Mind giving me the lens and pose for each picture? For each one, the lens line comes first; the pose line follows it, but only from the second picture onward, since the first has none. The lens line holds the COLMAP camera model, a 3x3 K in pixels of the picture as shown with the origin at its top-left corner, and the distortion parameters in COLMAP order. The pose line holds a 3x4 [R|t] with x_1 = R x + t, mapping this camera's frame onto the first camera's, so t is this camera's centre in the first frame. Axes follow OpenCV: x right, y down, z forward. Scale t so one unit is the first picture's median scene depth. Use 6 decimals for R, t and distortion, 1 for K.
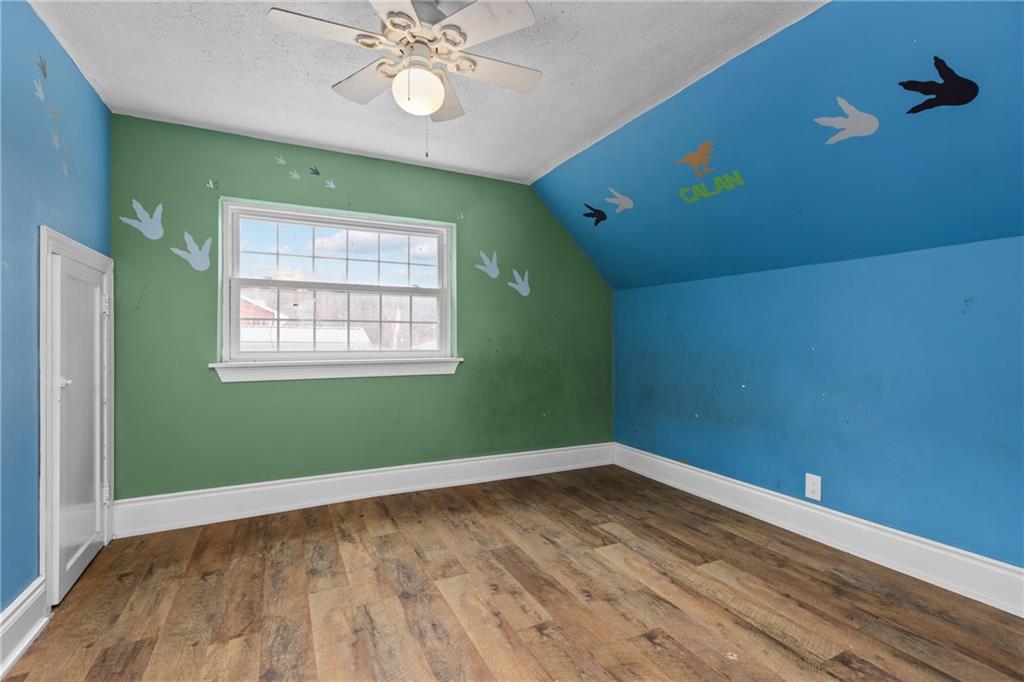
lens RADIAL K [[431.5, 0, 512.0], [0, 431.5, 341.0], [0, 0, 1]] dist [0.001049, -0.000019]
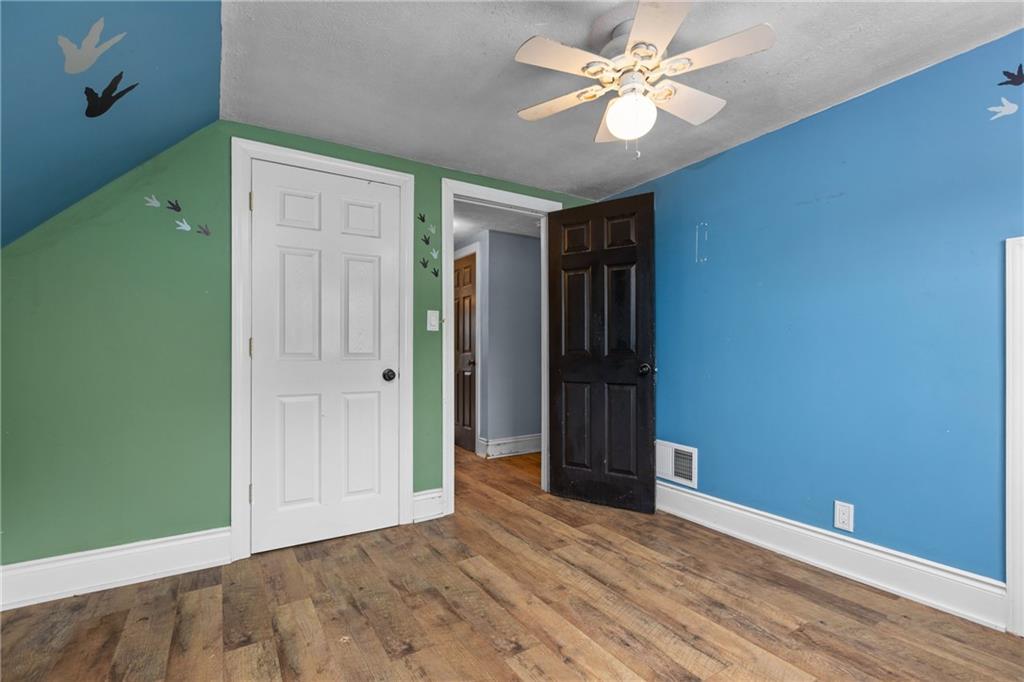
lens RADIAL K [[464.2, 0, 515.2], [0, 464.2, 339.7], [0, 0, 1]] dist [0.001239, -0.000722]
pose [[-0.994460, -0.000658, -0.105115, 0.186804], [0.001636, 0.999763, -0.021731, -0.010204], [0.105104, -0.021782, -0.994223, 2.089852]]
